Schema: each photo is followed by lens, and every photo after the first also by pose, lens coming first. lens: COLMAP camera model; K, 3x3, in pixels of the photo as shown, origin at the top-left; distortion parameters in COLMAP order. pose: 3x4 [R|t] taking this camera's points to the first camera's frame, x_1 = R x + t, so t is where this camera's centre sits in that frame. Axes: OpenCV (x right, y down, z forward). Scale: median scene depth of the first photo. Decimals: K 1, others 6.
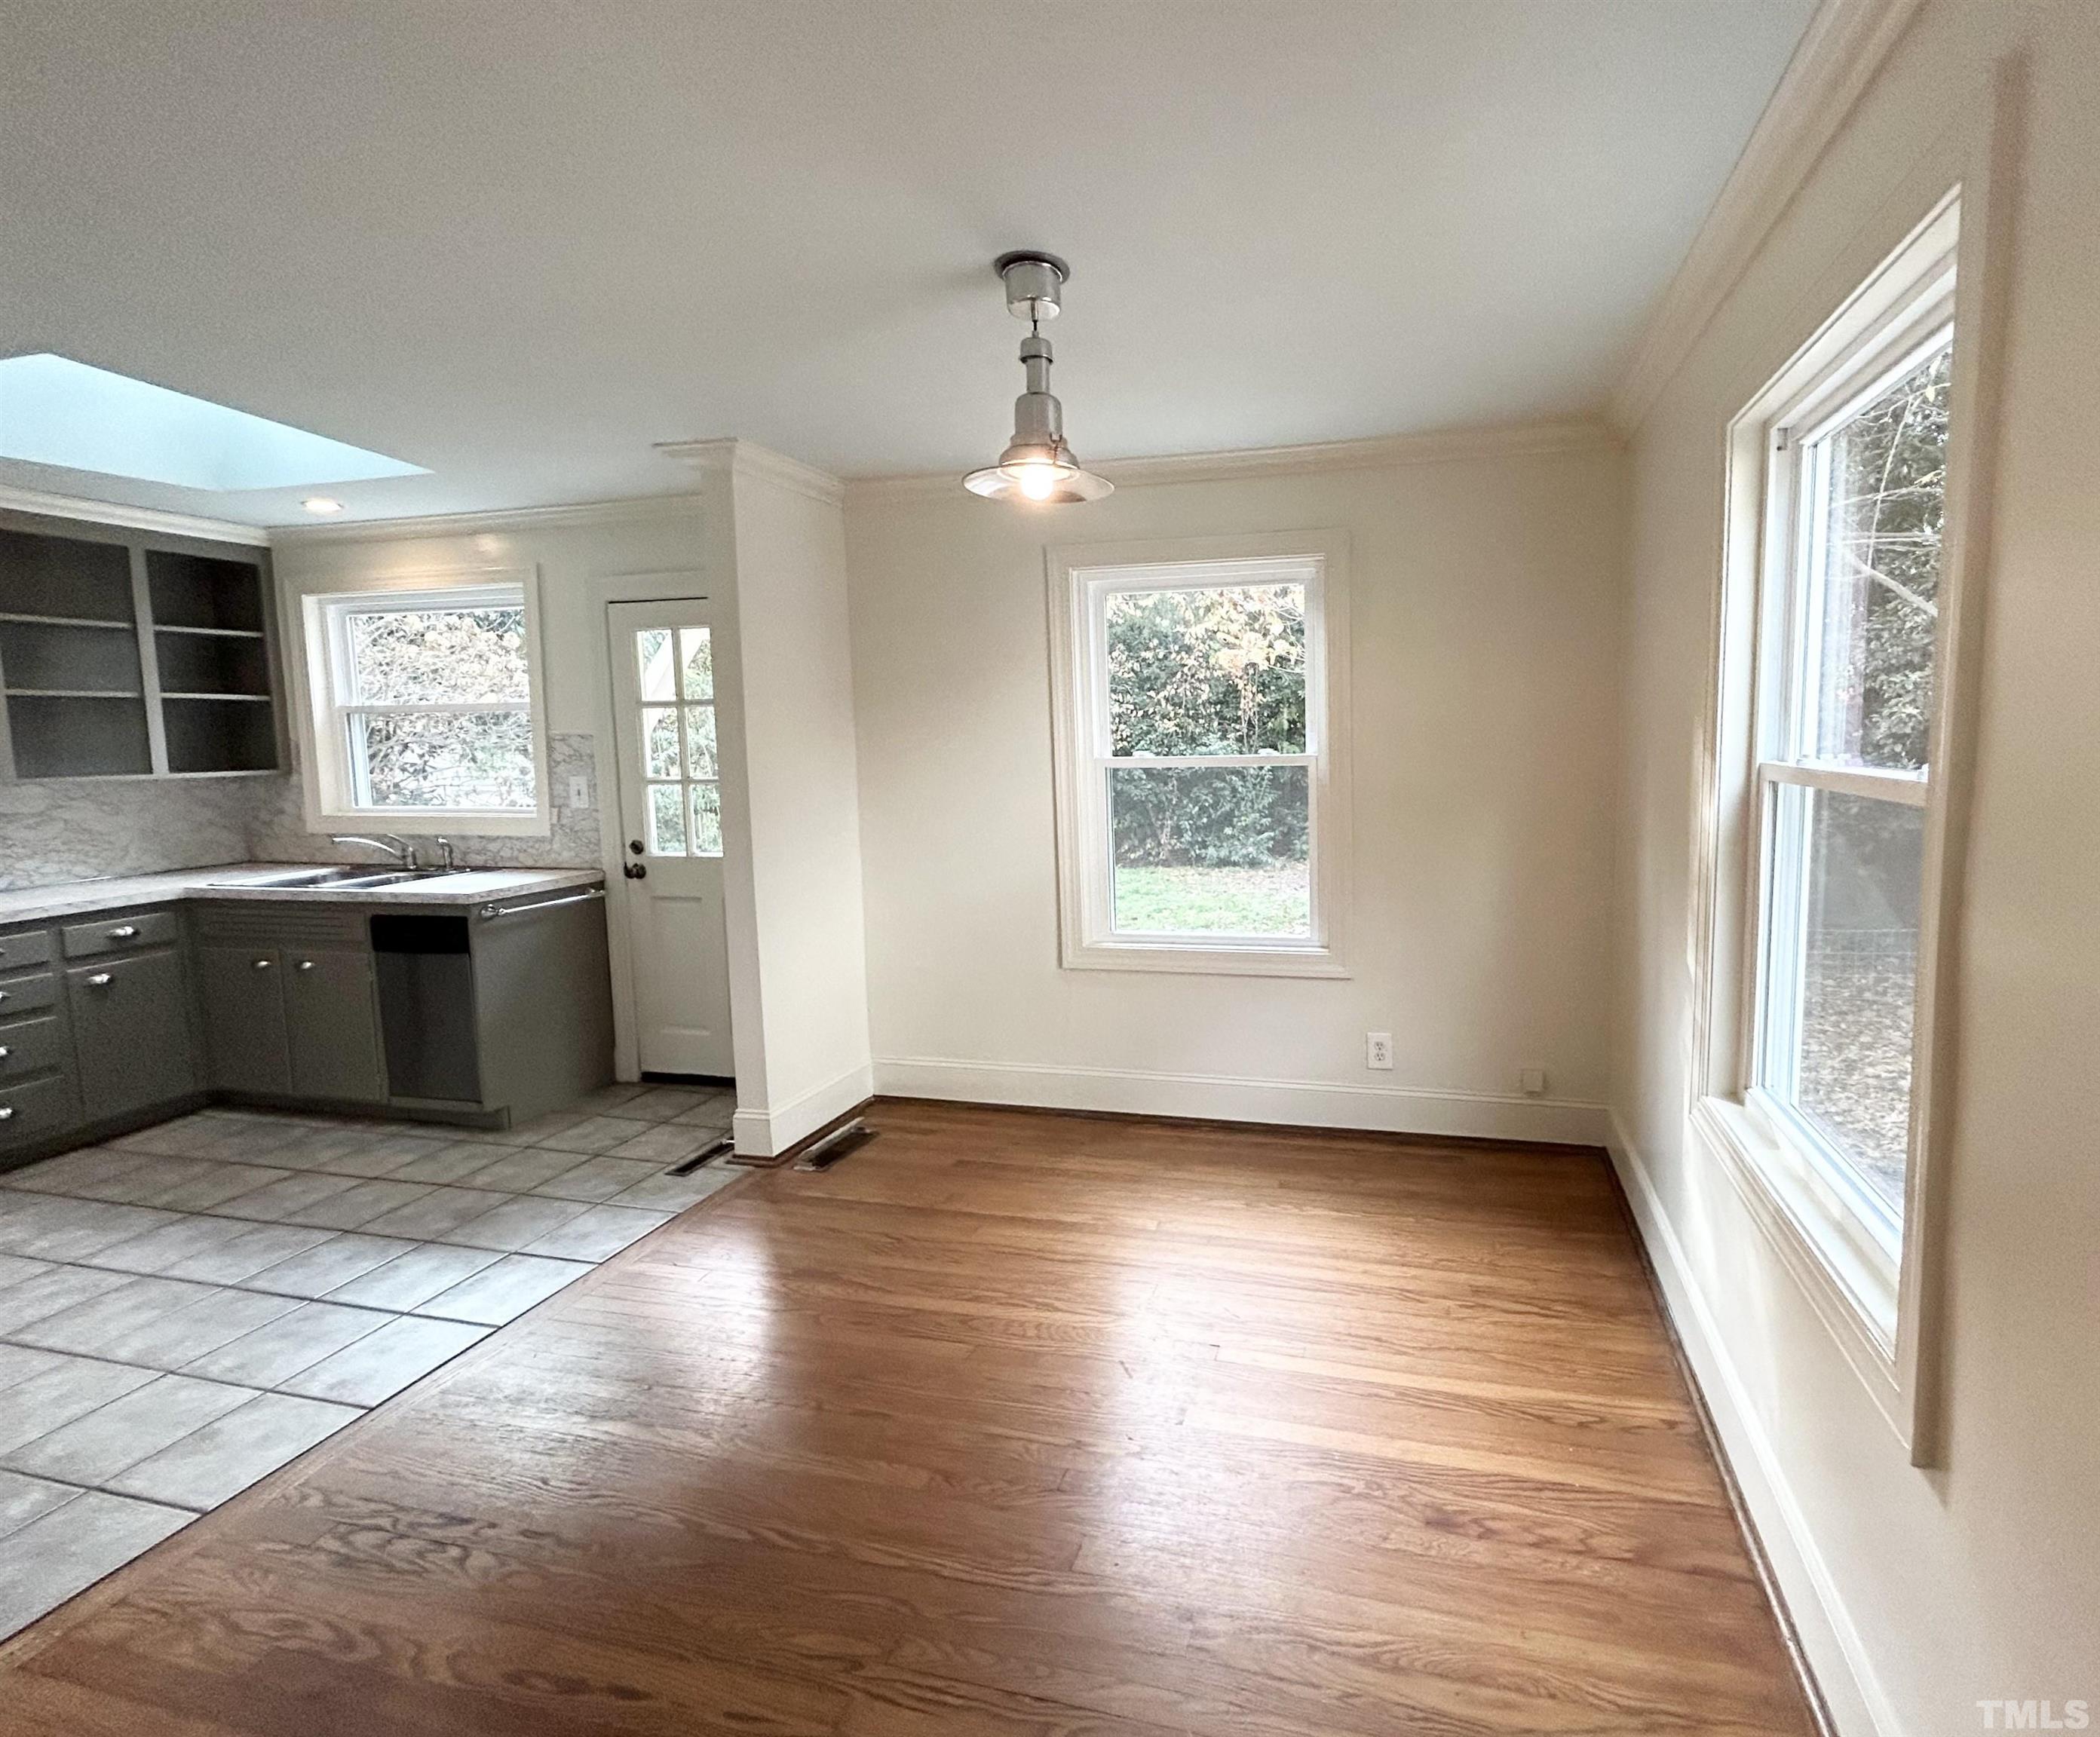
lens RADIAL K [[1000.1, 0, 1214.6], [0, 1000.1, 818.7], [0, 0, 1]] dist [0.000371, -0.001243]
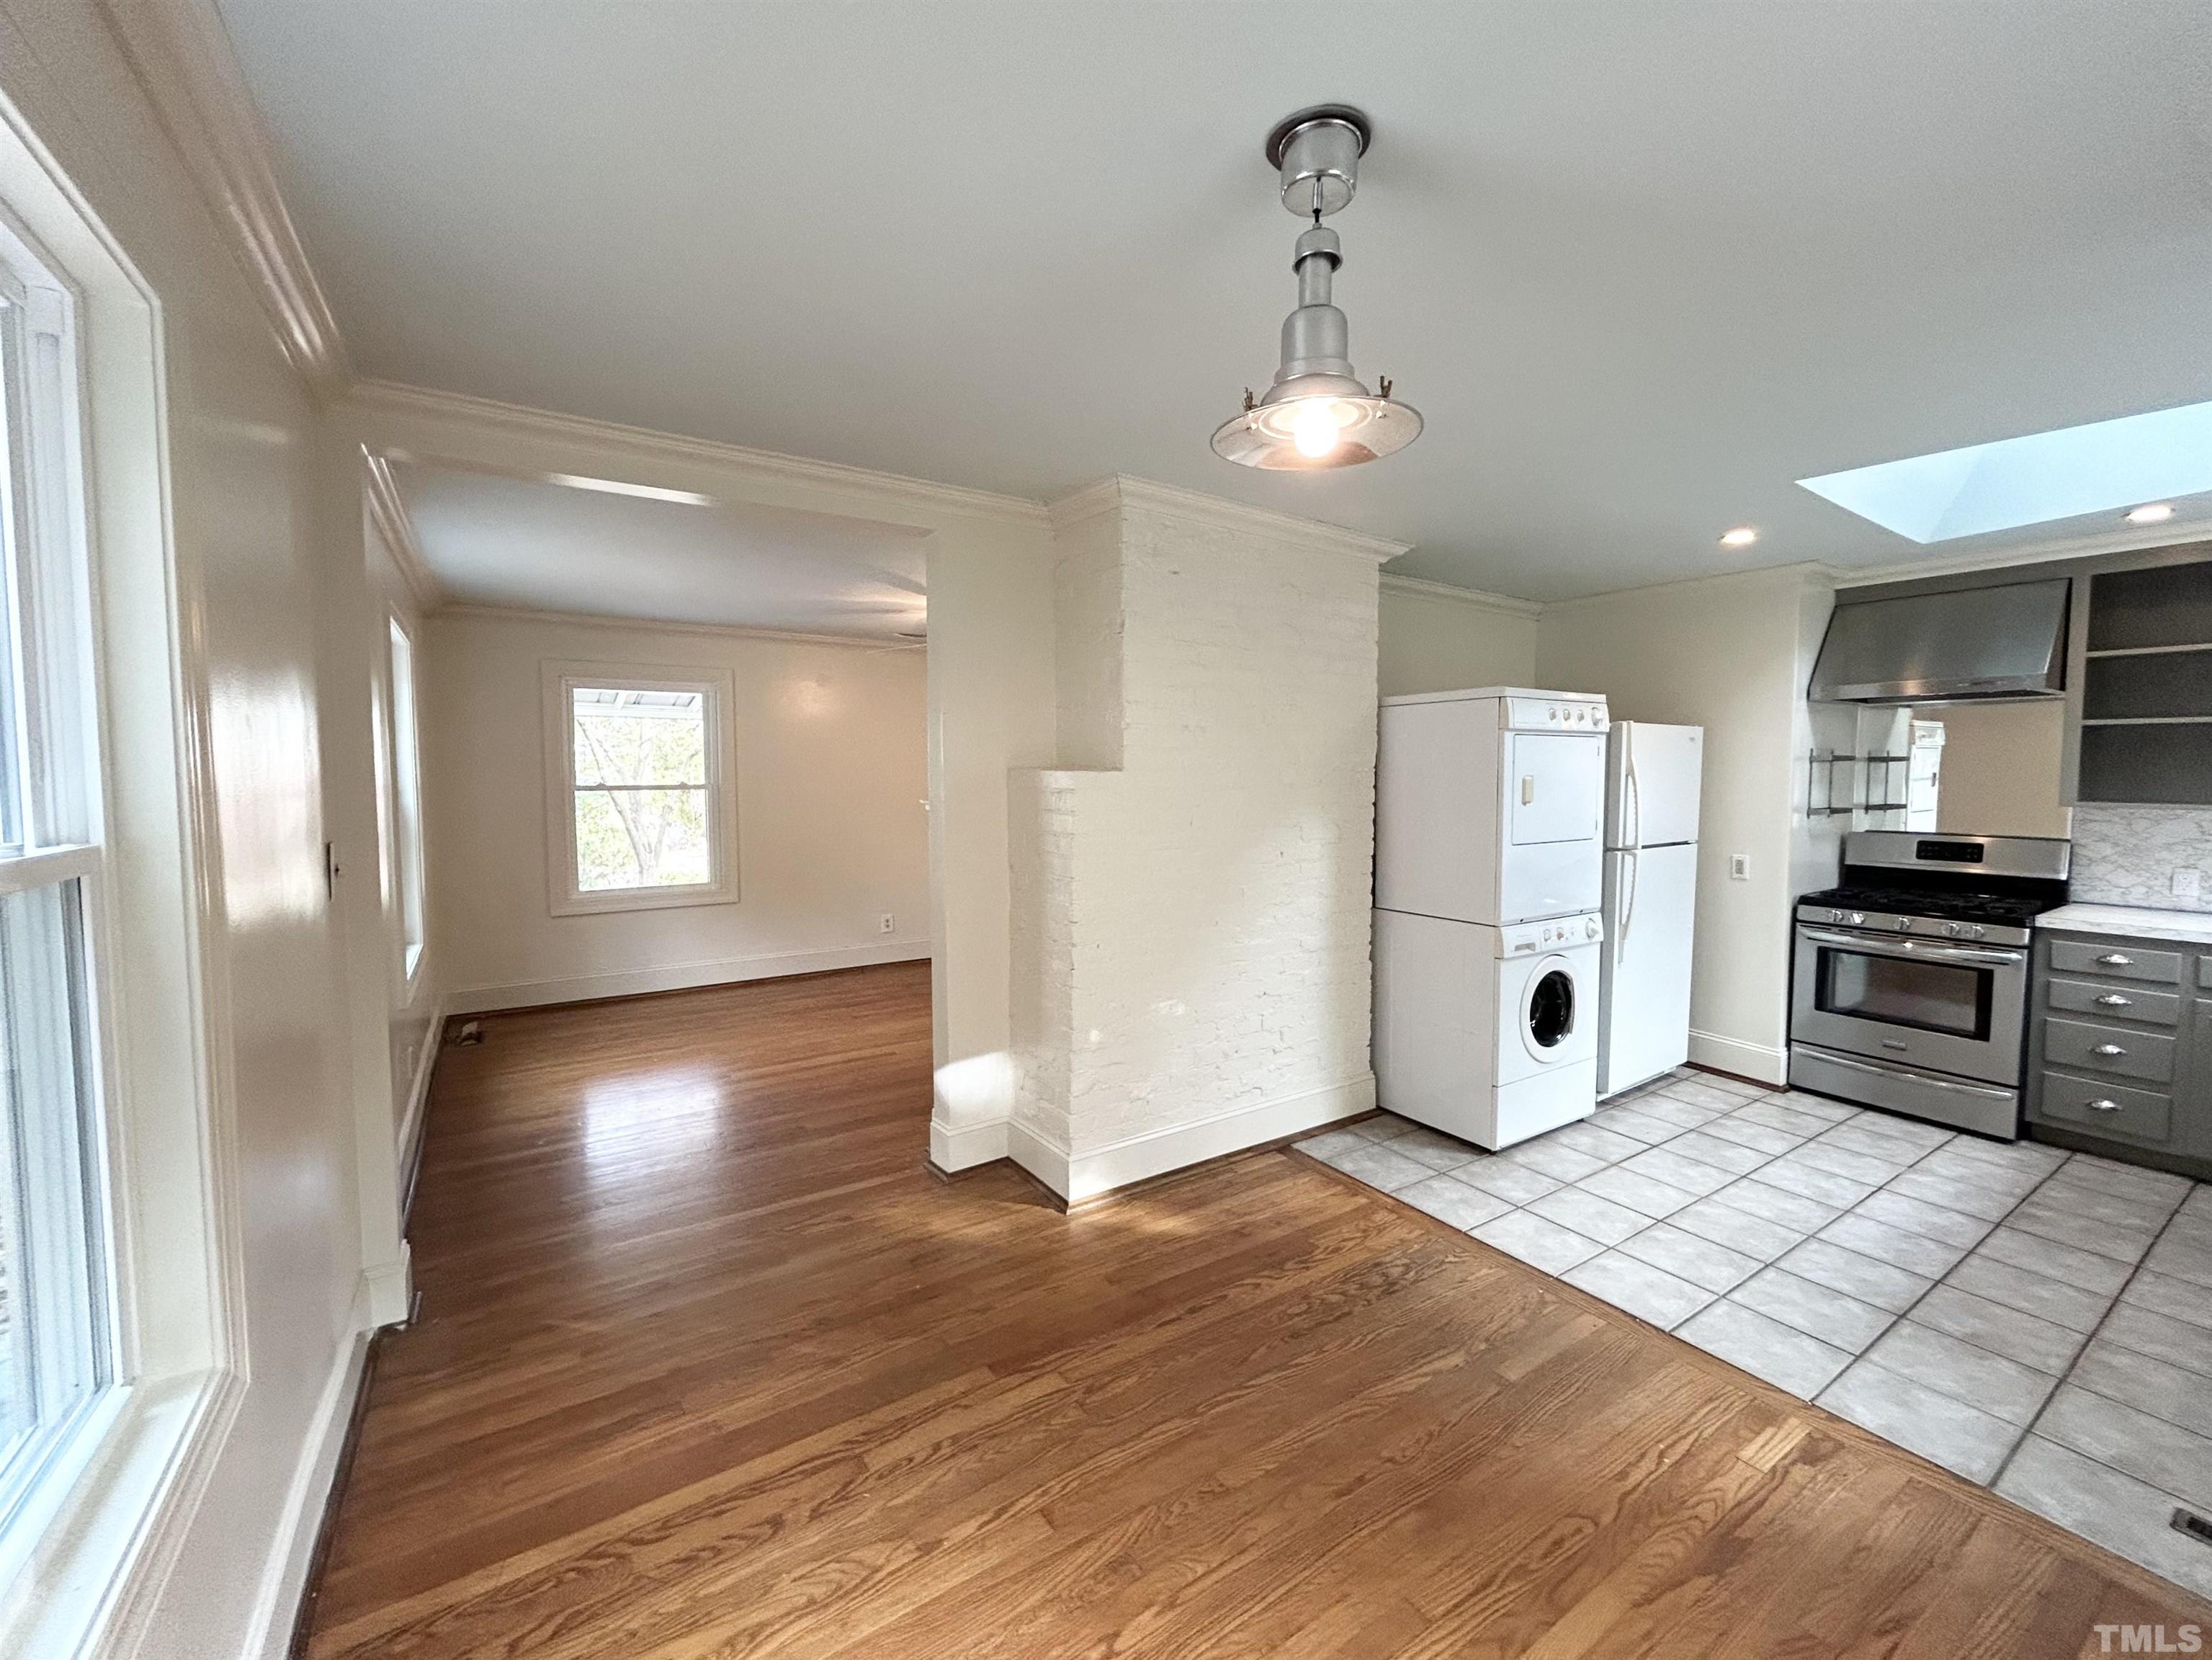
lens RADIAL K [[895.7, 0, 1098.7], [0, 895.7, 824.8], [0, 0, 1]] dist [-0.001707, -0.000729]
pose [[-0.698324, 0.056835, -0.713522, 0.209402], [-0.054968, 0.989641, 0.132627, -0.067114], [0.713668, 0.131838, -0.687965, 0.705294]]
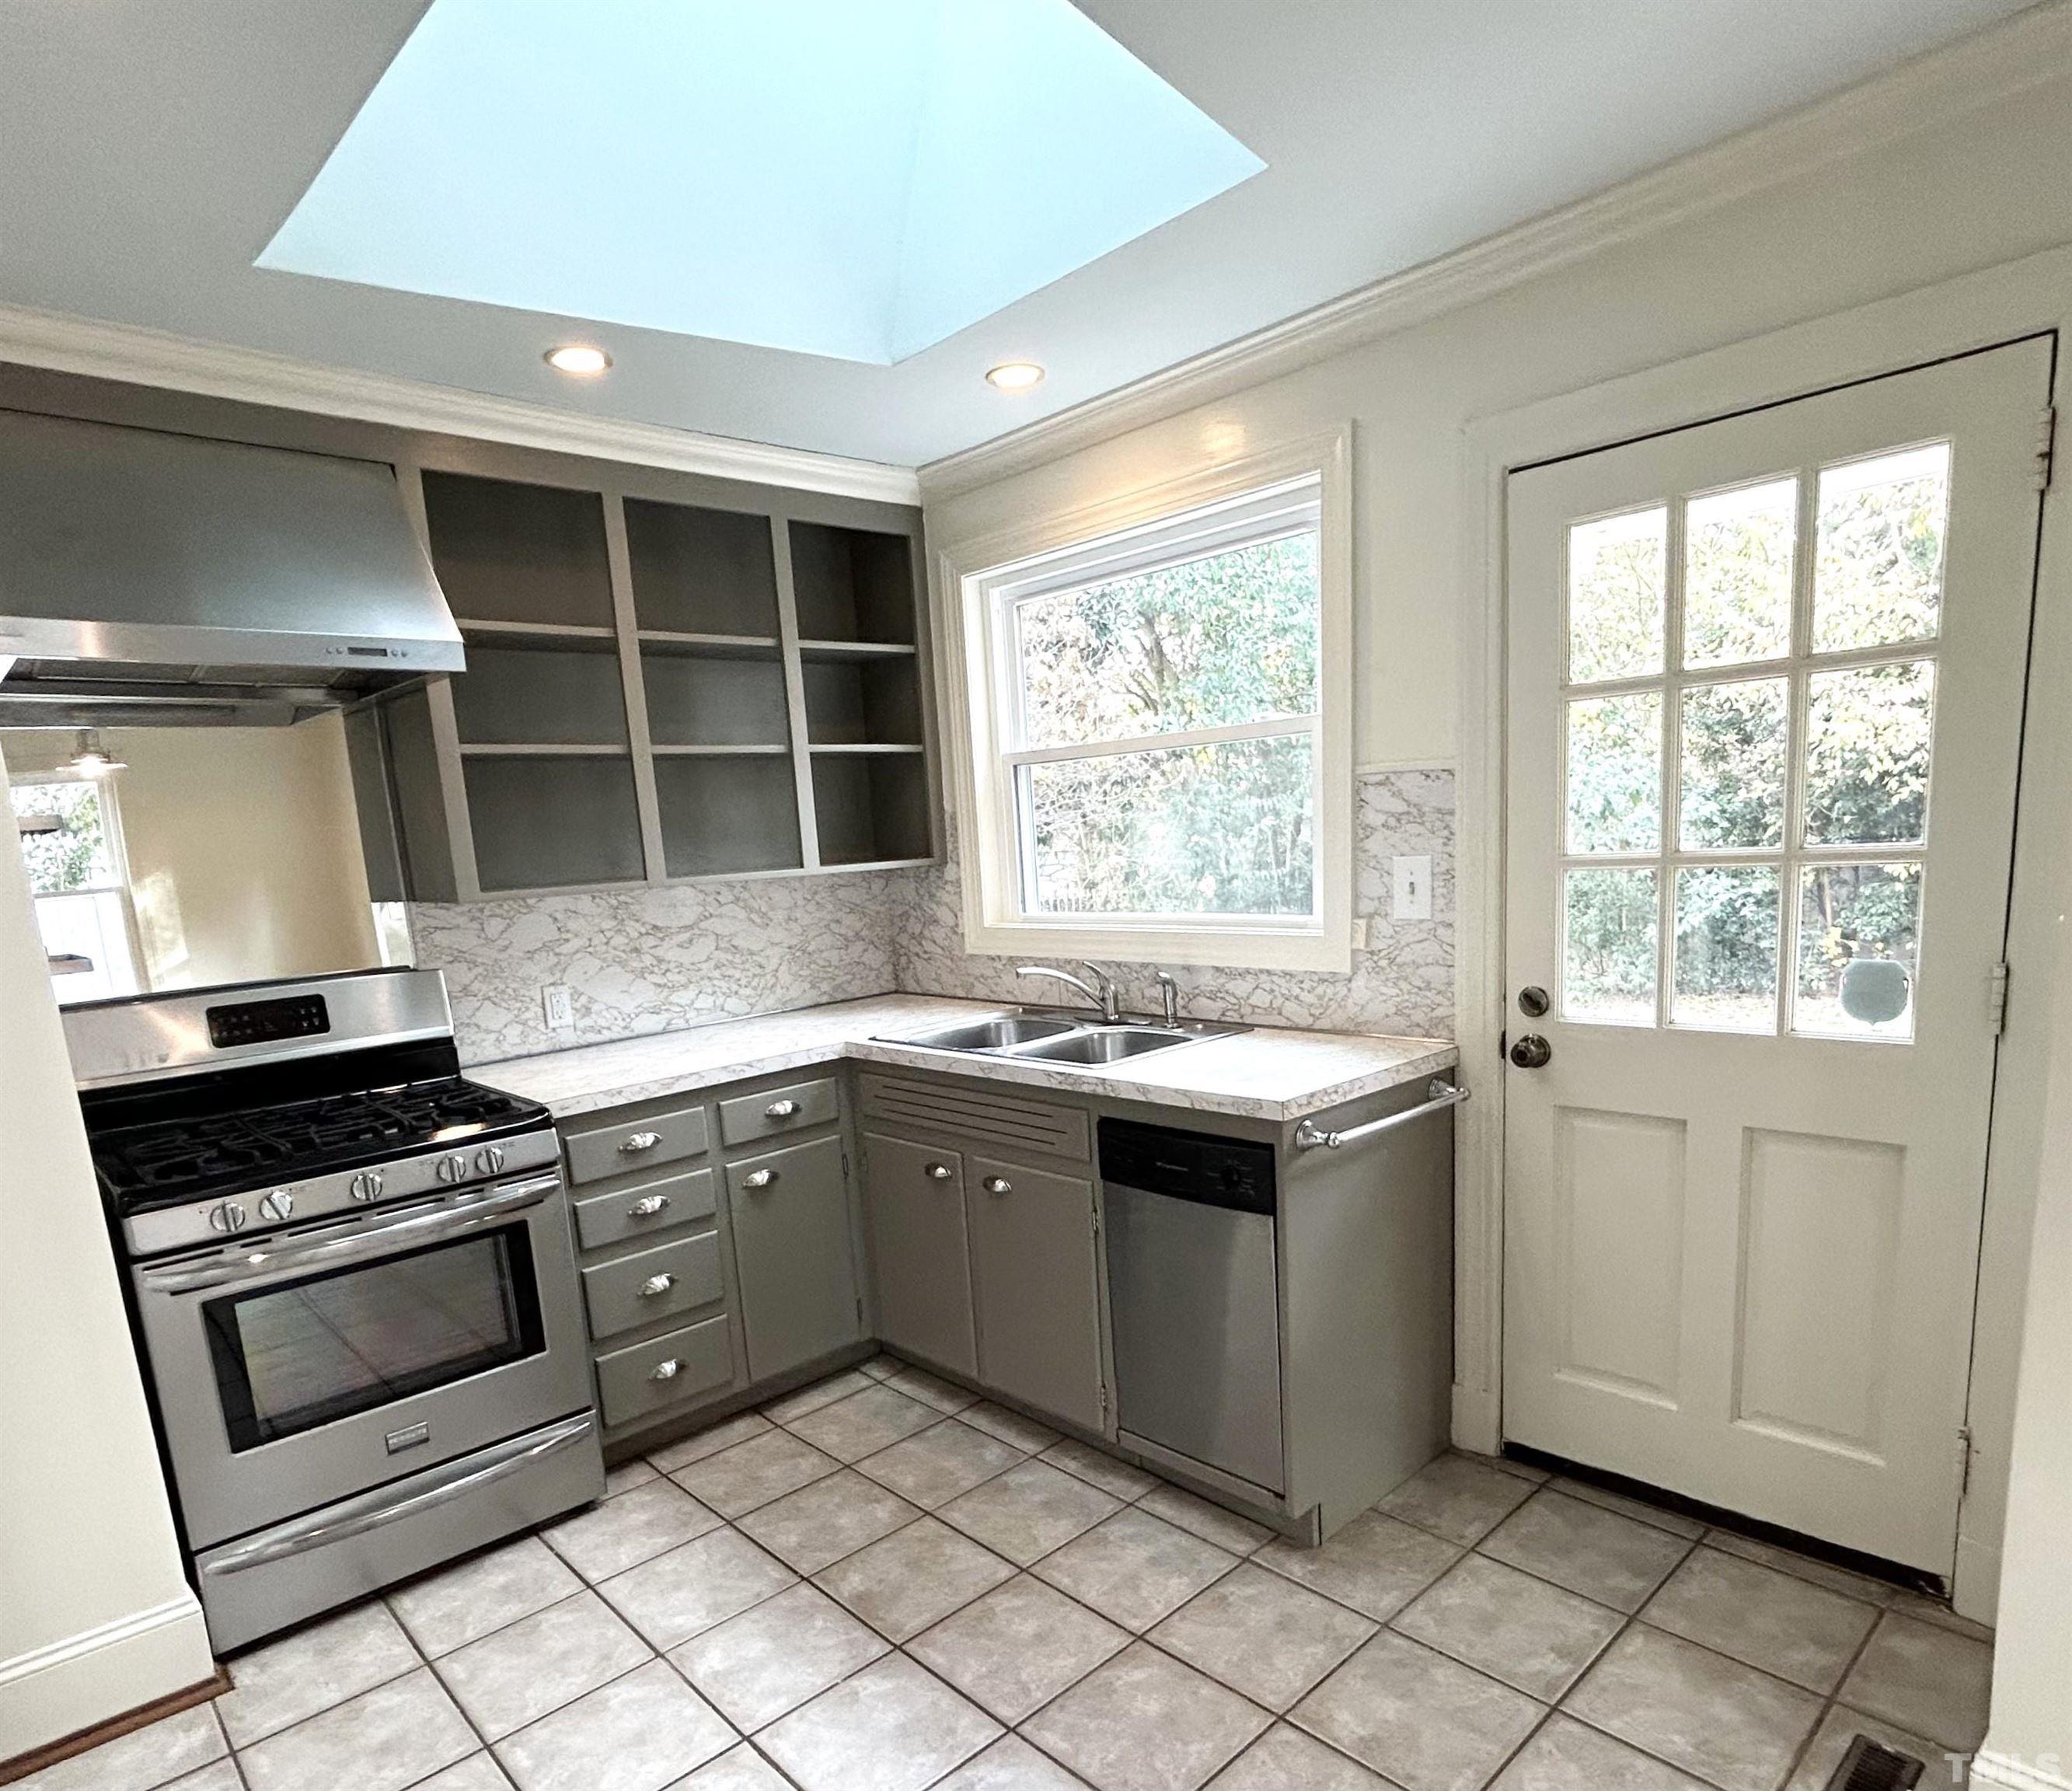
lens RADIAL K [[1233.7, 0, 1033.7], [0, 1233.7, 1060.9], [0, 0, 1]] dist [-0.000583, -0.001394]
pose [[0.824649, 0.067889, -0.561556, -0.451004], [0.001085, 0.992580, 0.121590, -0.016005], [0.565644, -0.100878, 0.818456, 0.387190]]
